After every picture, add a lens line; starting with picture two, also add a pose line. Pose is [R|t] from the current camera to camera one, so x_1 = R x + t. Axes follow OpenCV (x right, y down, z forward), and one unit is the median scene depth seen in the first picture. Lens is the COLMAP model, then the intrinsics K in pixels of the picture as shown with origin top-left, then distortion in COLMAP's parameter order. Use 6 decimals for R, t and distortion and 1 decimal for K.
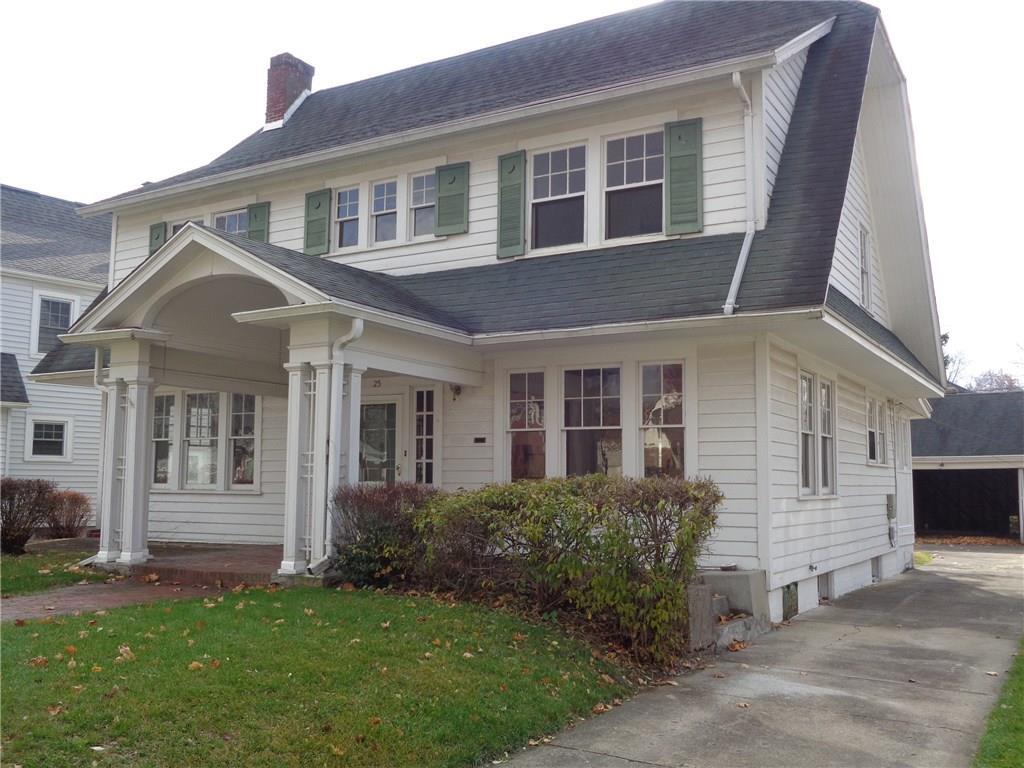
lens RADIAL K [[964.7, 0, 513.6], [0, 964.7, 383.5], [0, 0, 1]] dist [-0.019646, 0.000000]
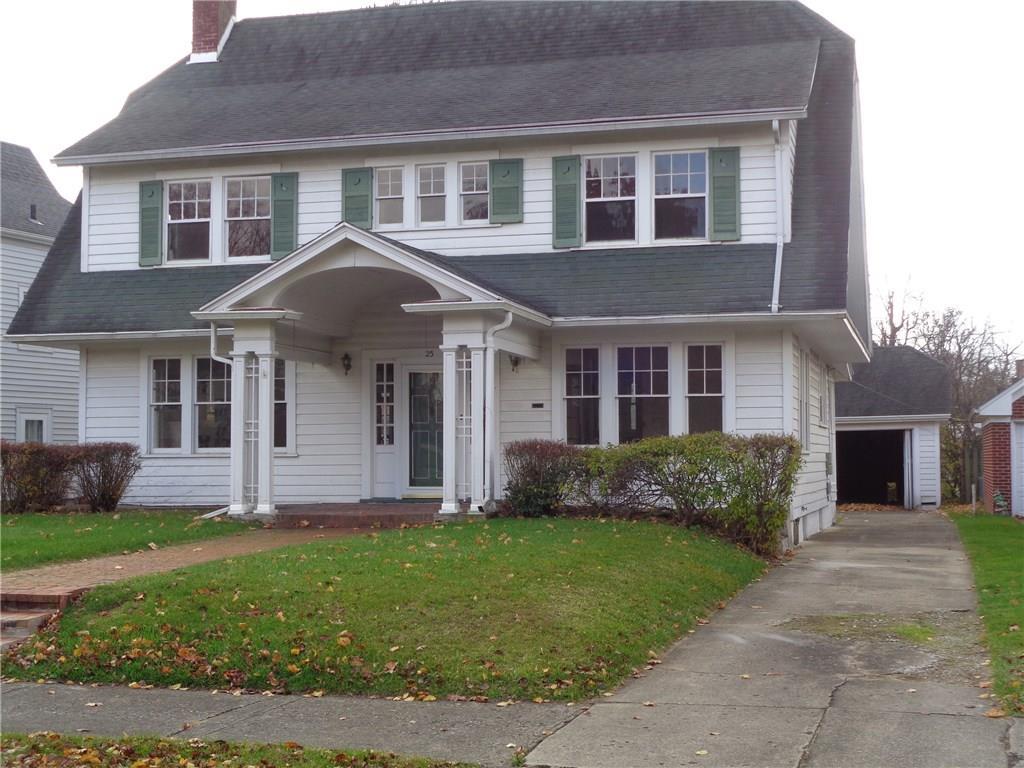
lens RADIAL K [[1495.7, 0, 506.9], [0, 1495.7, 376.4], [0, 0, 1]] dist [-0.012216, 0.000000]
pose [[0.966082, 0.004330, 0.258199, -0.556053], [-0.016895, 0.998777, 0.046466, -0.061252], [-0.257682, -0.049253, 0.964974, -0.749548]]
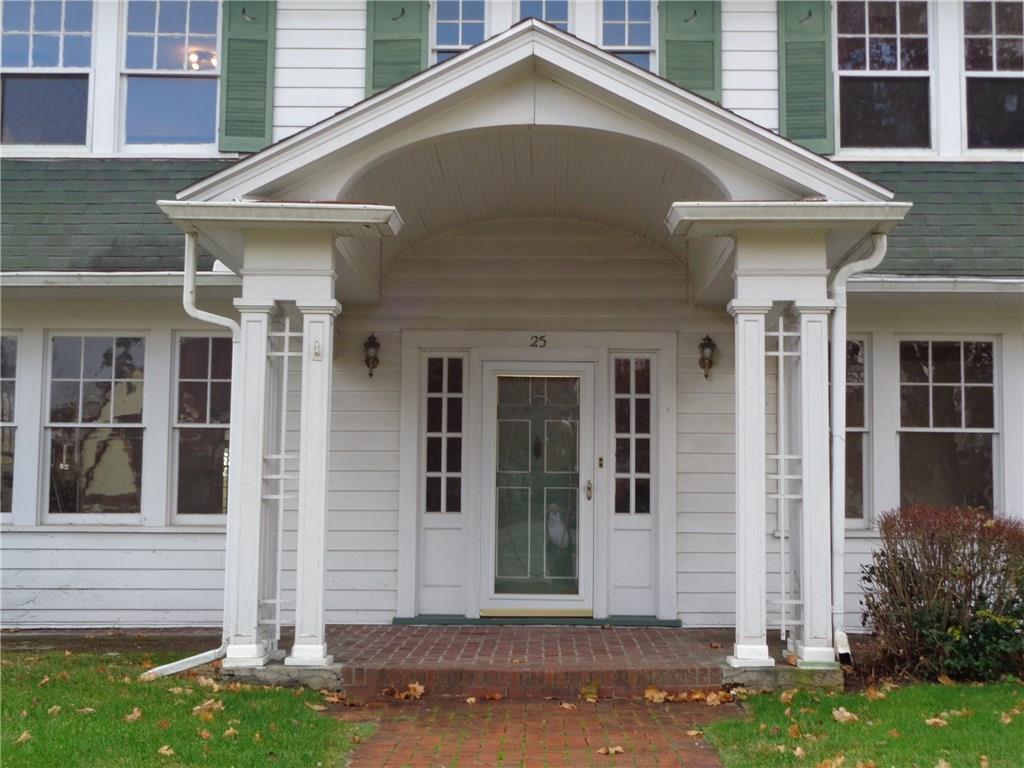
lens RADIAL K [[1495.7, 0, 516.8], [0, 1495.7, 380.5], [0, 0, 1]] dist [-0.012216, 0.000000]
pose [[0.864147, 0.049241, 0.500825, -0.676312], [-0.053968, 0.998530, -0.005057, 0.032768], [-0.500337, -0.022659, 0.865534, 0.252696]]
